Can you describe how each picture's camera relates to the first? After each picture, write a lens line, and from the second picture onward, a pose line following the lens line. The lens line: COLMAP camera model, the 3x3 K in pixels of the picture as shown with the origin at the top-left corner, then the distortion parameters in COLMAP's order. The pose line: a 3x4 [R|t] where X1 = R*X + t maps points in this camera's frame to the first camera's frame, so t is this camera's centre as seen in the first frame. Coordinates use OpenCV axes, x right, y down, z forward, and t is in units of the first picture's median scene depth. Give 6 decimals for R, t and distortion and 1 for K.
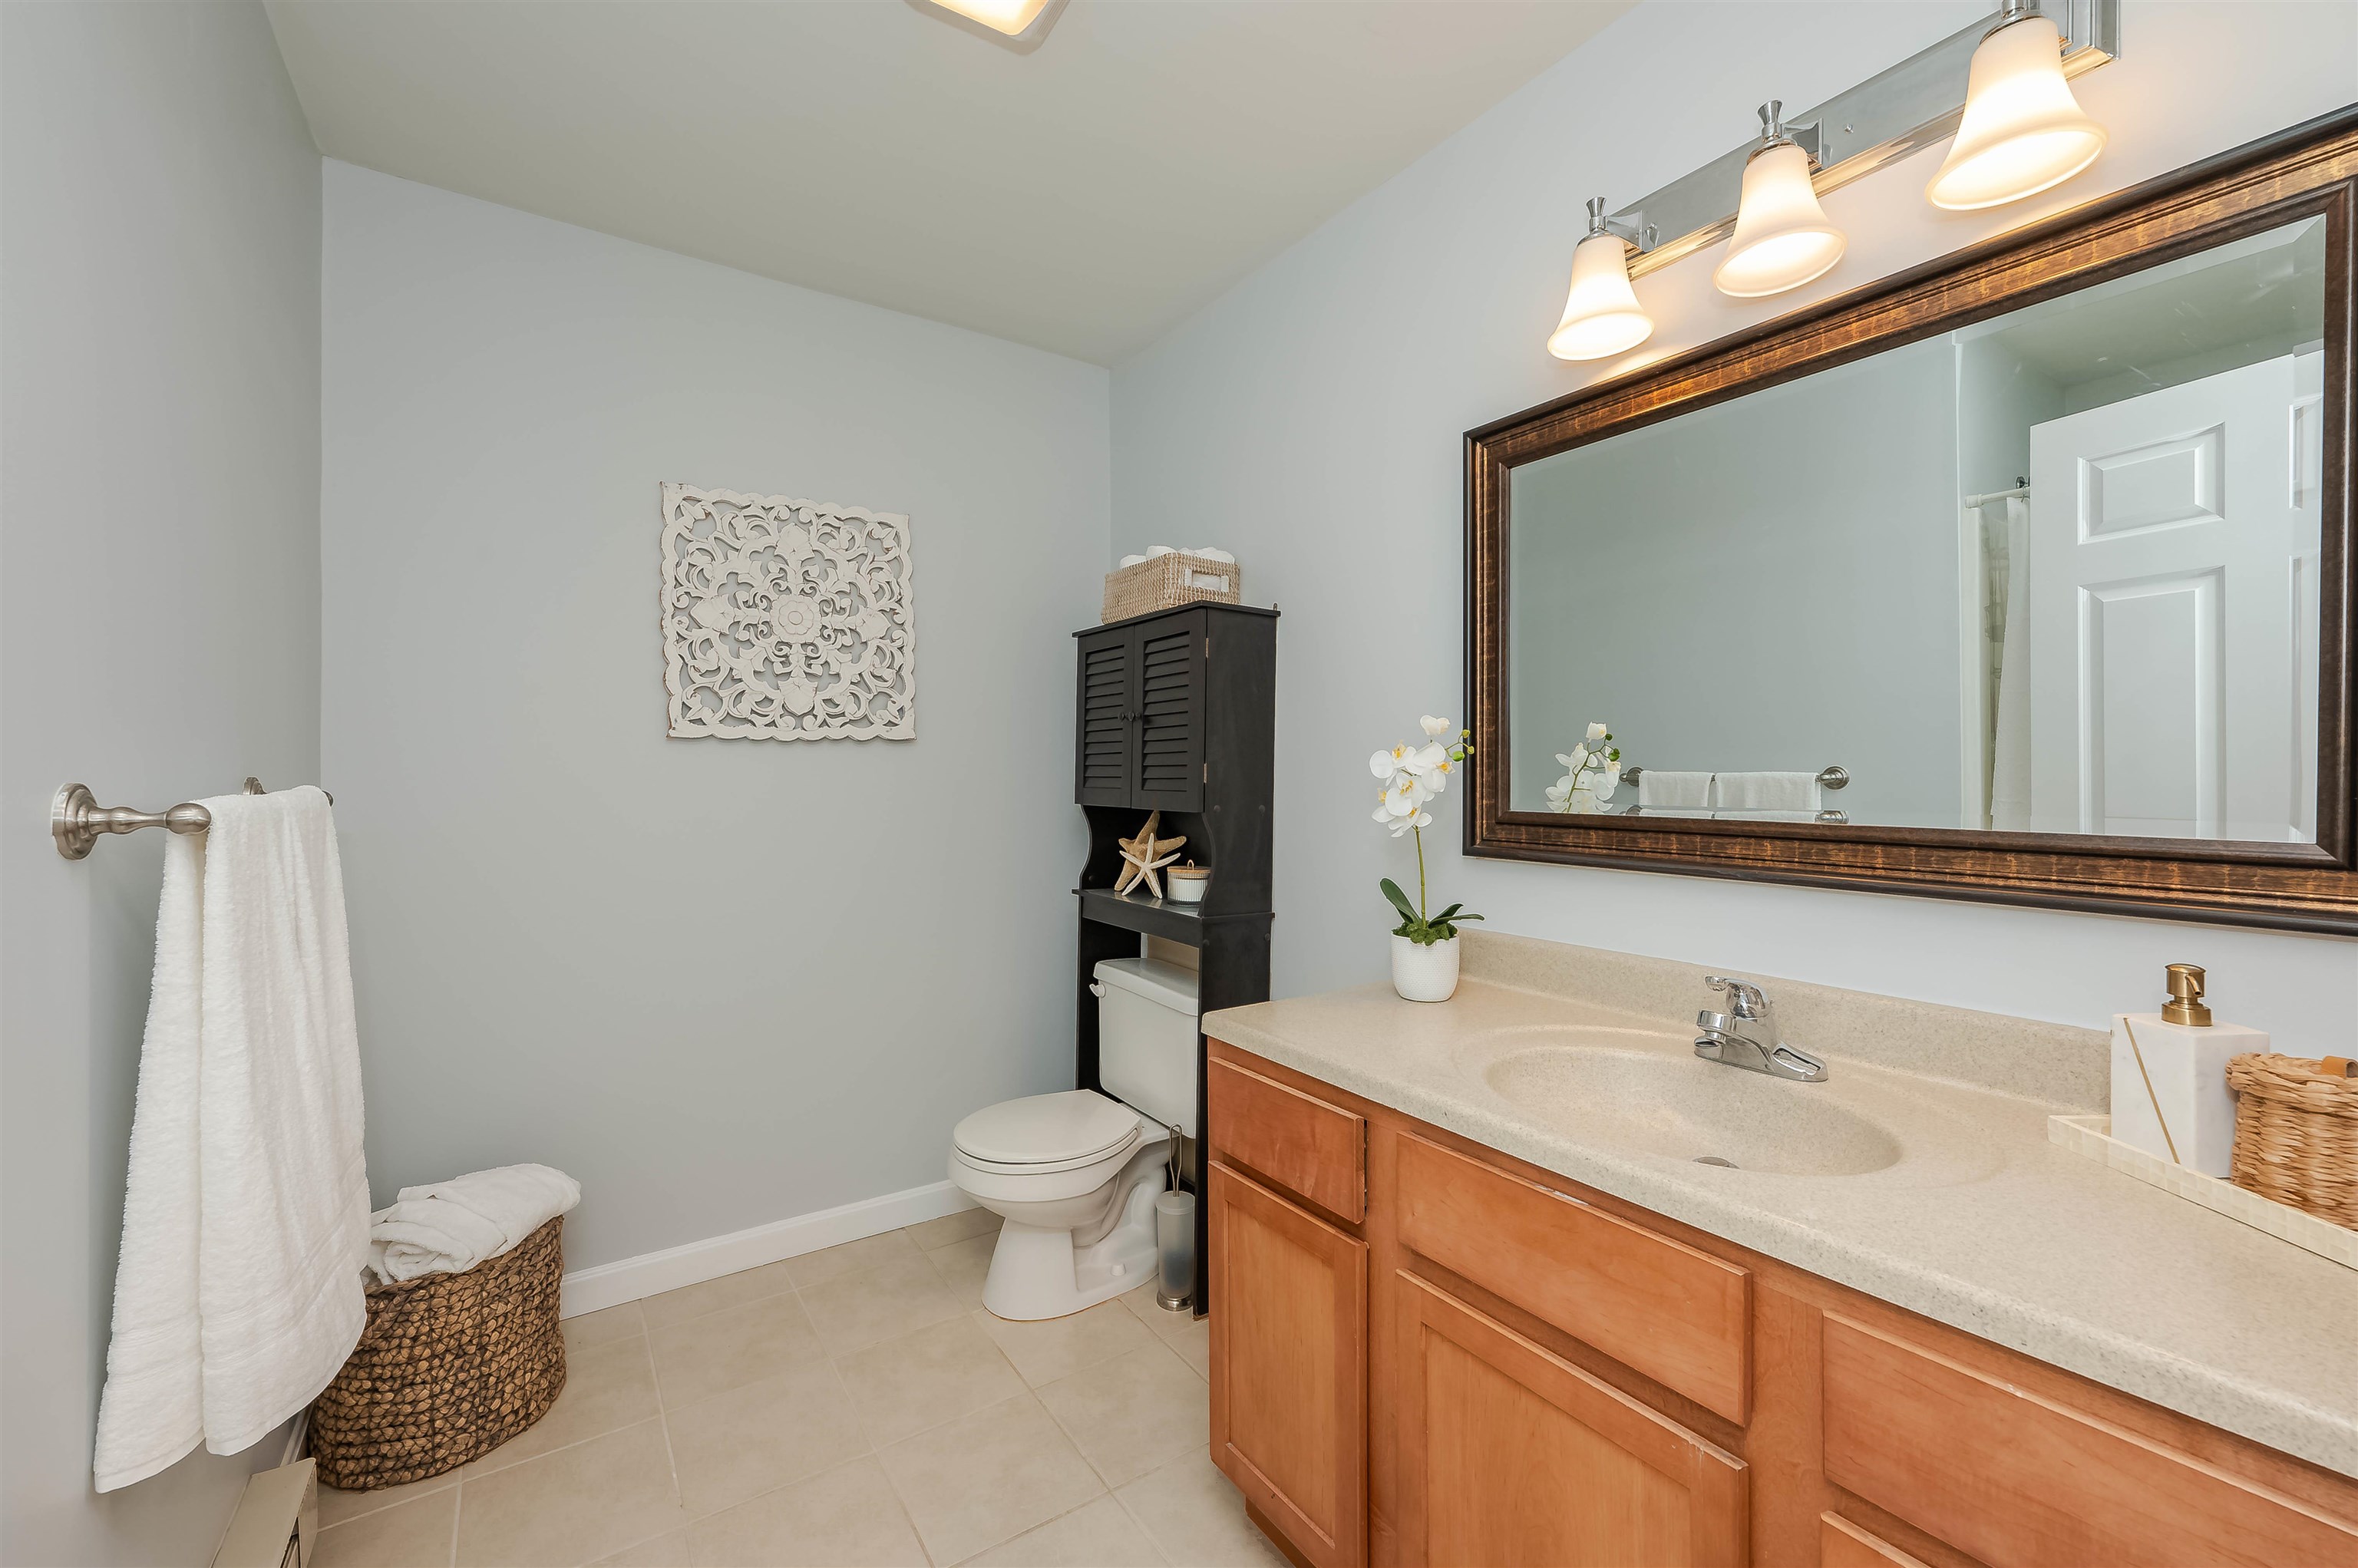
lens RADIAL K [[981.9, 0, 1157.4], [0, 981.9, 772.6], [0, 0, 1]] dist [0.000055, -0.000369]
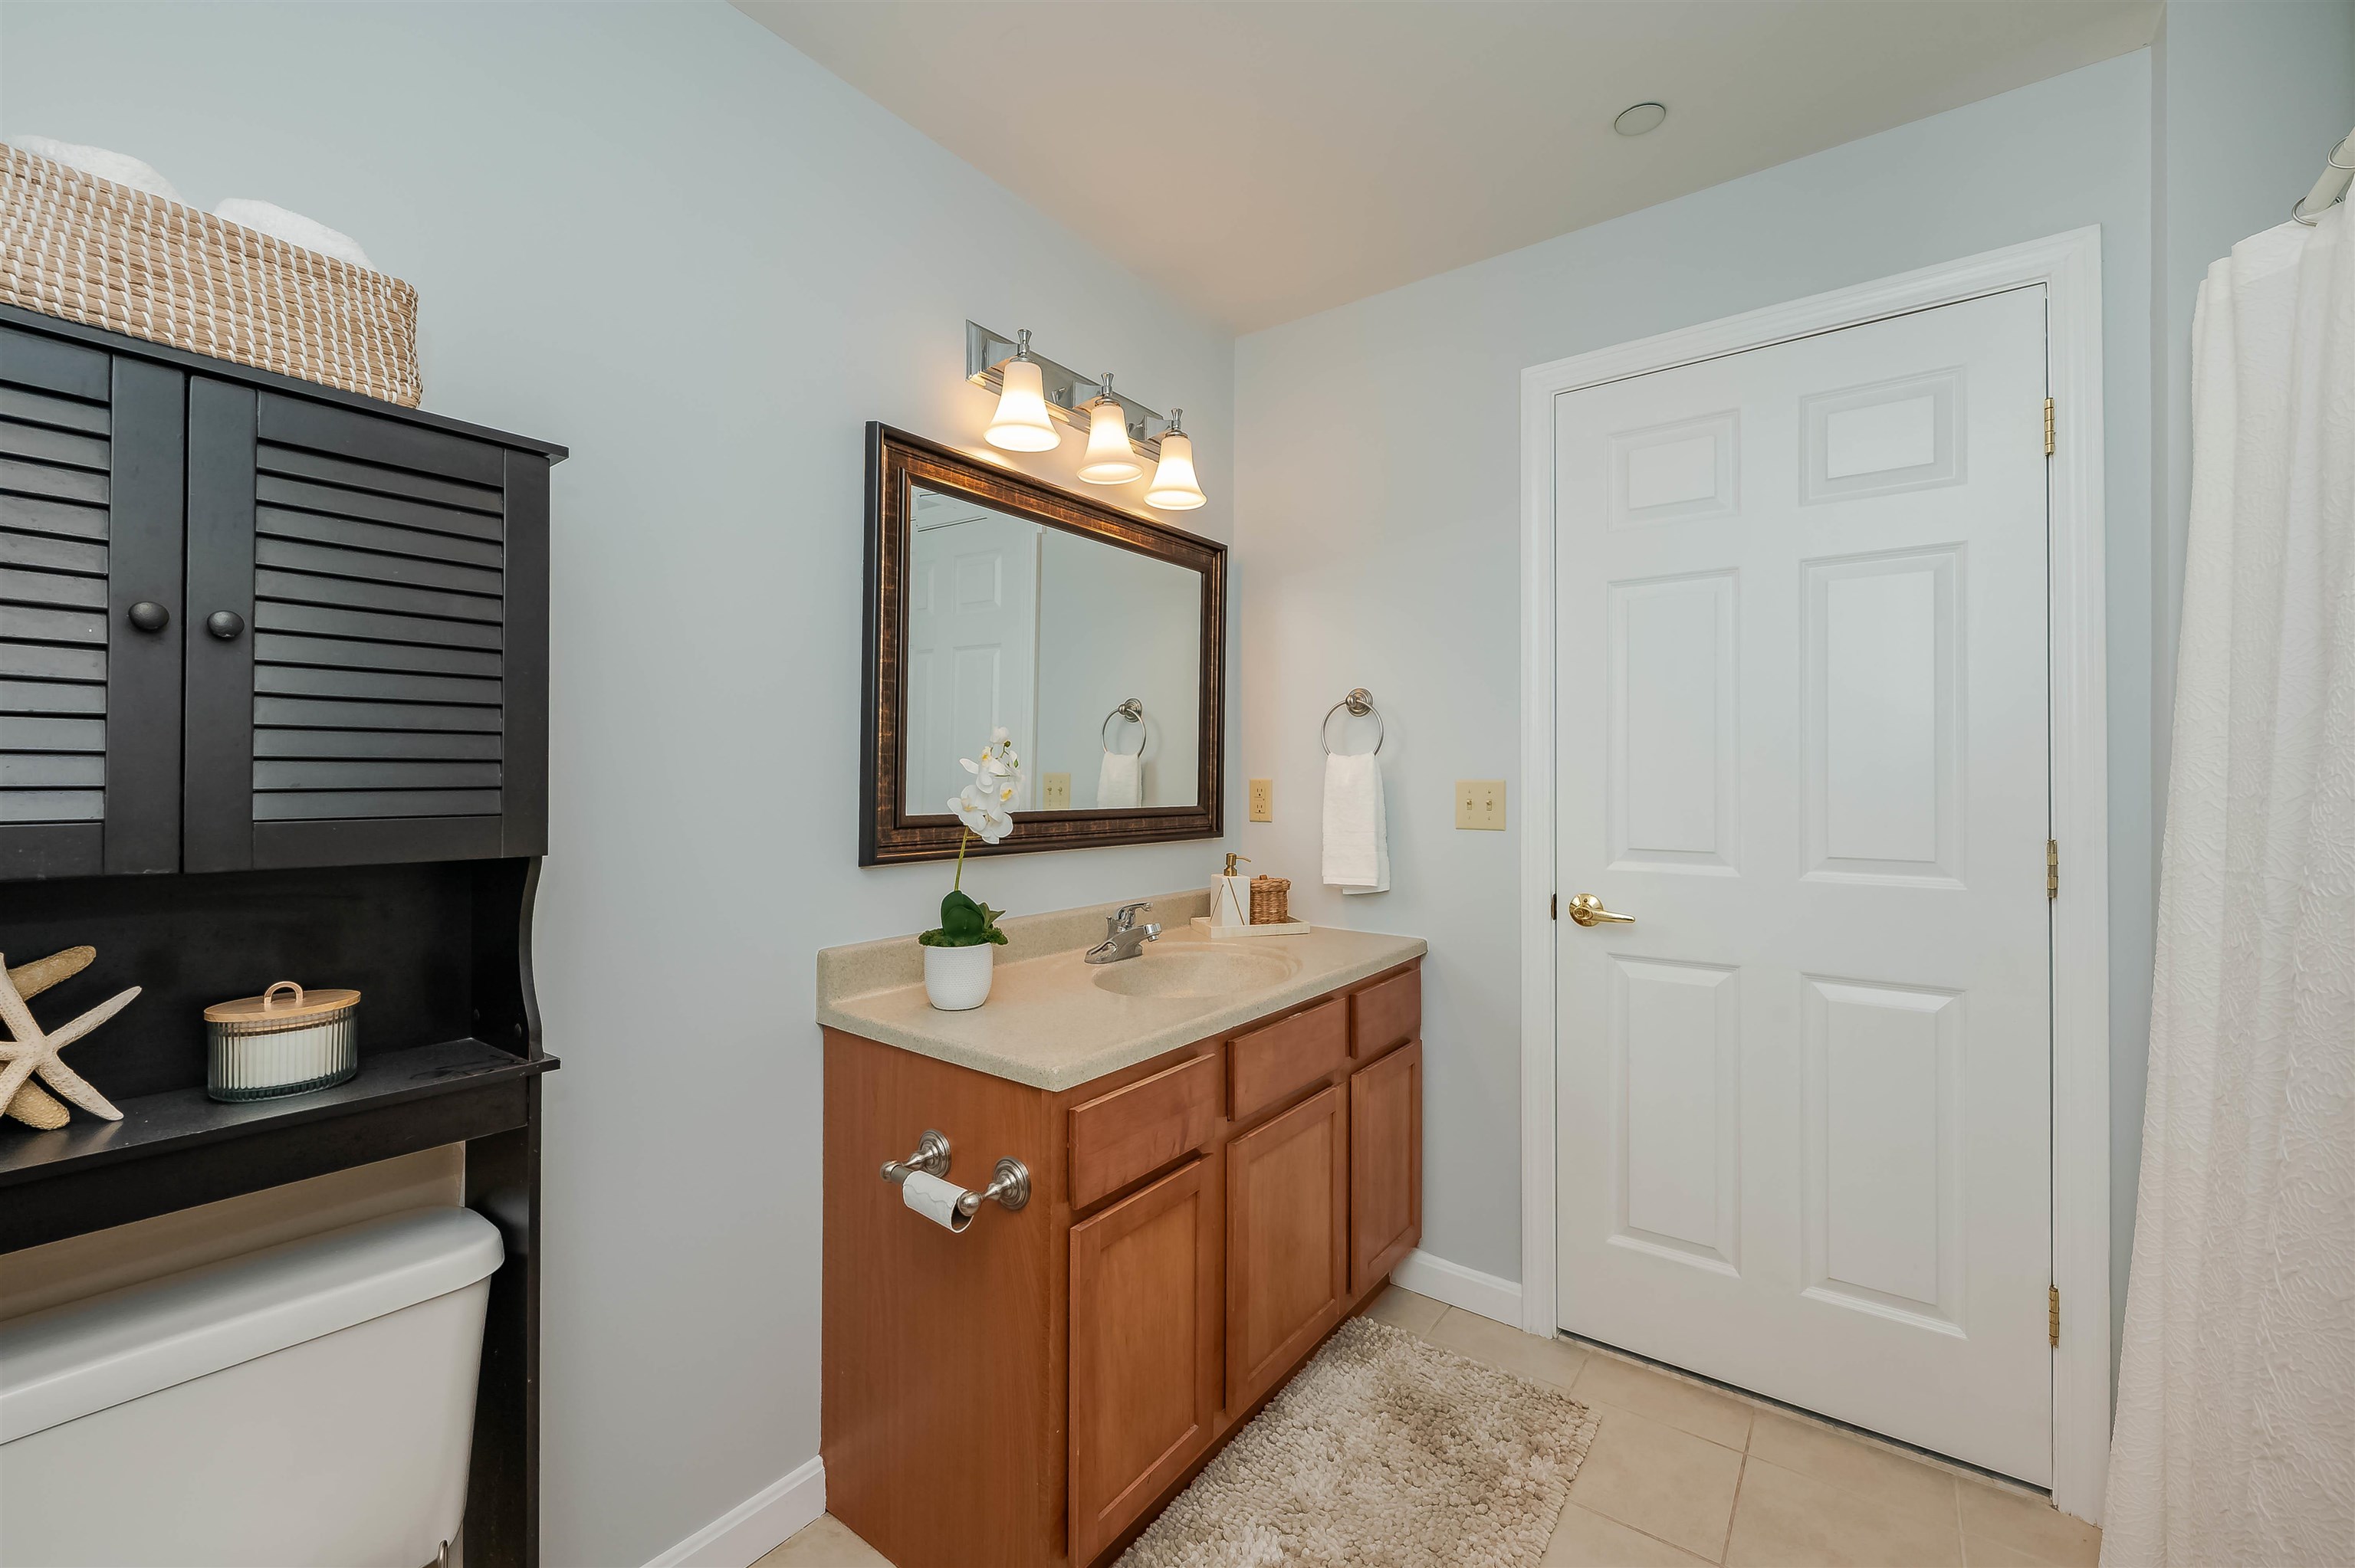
lens RADIAL K [[980.6, 0, 1155.9], [0, 980.6, 772.6], [0, 0, 1]] dist [0.000055, -0.000369]
pose [[-0.356383, 0.002470, 0.934337, -0.811088], [-0.003523, 0.999986, -0.003988, -0.002588], [-0.934333, -0.004713, -0.356369, 1.303222]]
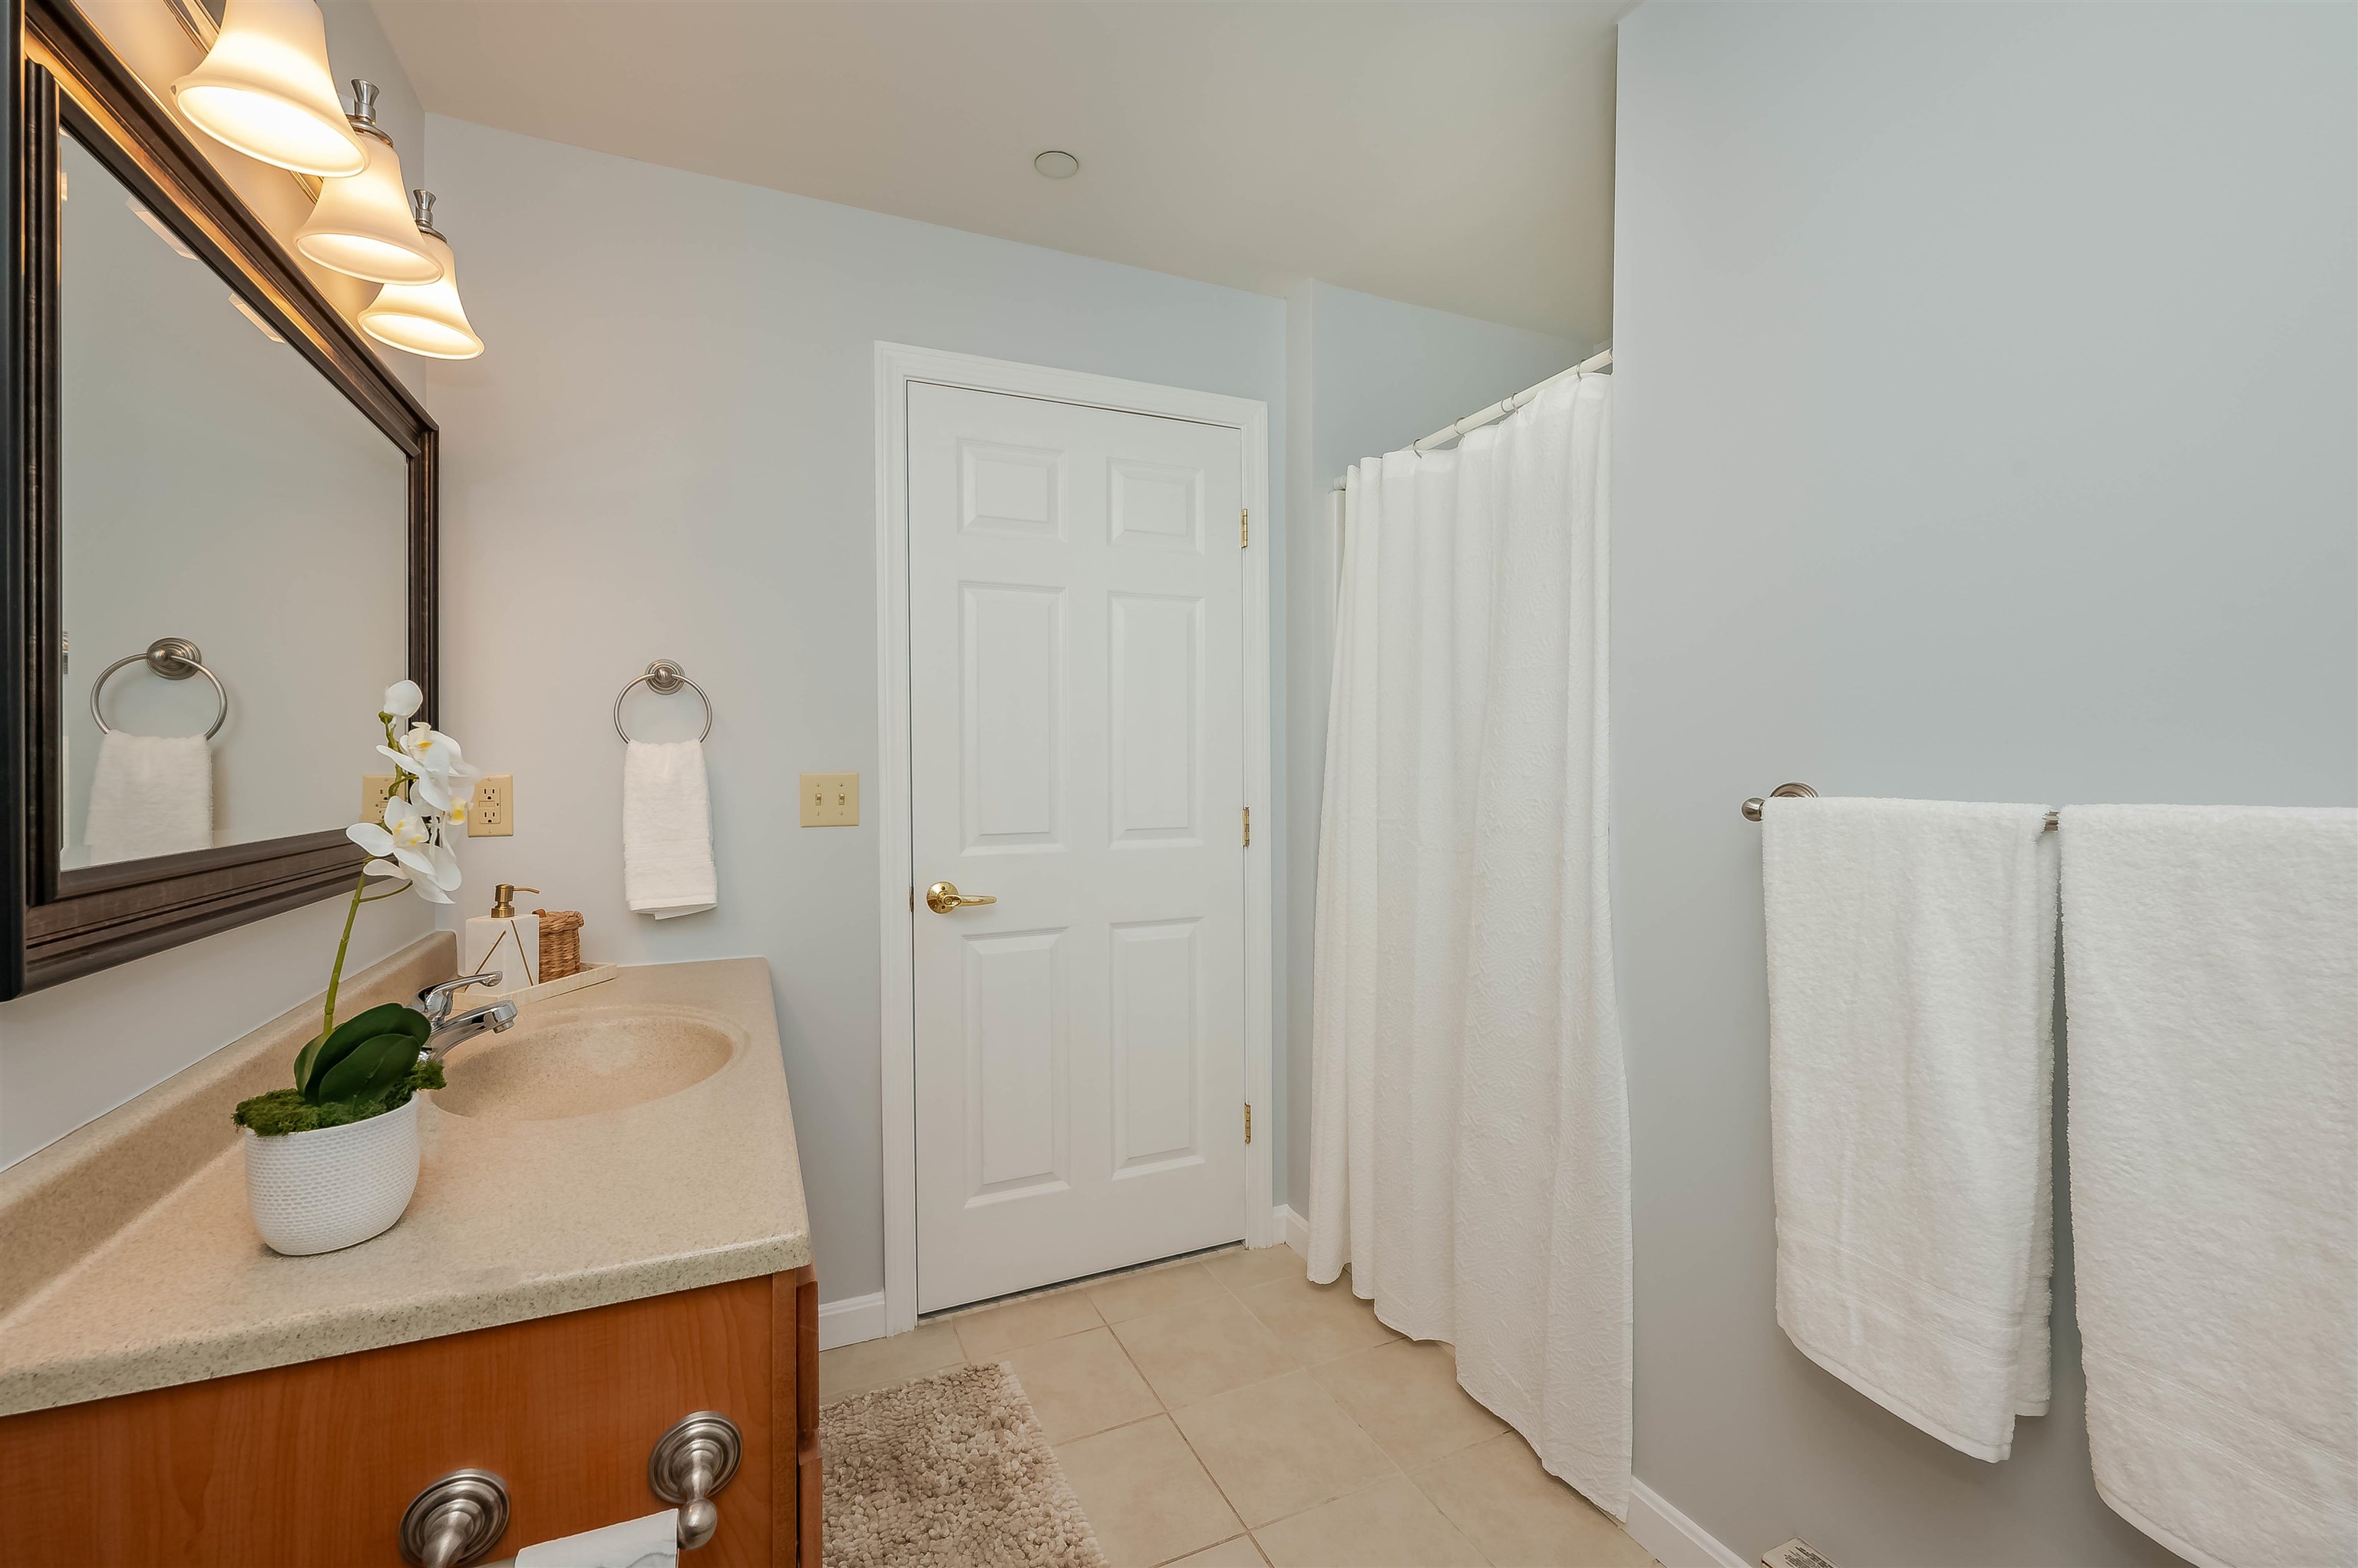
lens RADIAL K [[970.8, 0, 1181.4], [0, 970.8, 775.0], [0, 0, 1]] dist [-0.003106, -0.000707]
pose [[-0.991302, 0.002416, 0.131582, -0.255820], [0.004386, 0.999883, 0.014684, -0.013282], [-0.131531, 0.015133, -0.991197, 1.592212]]
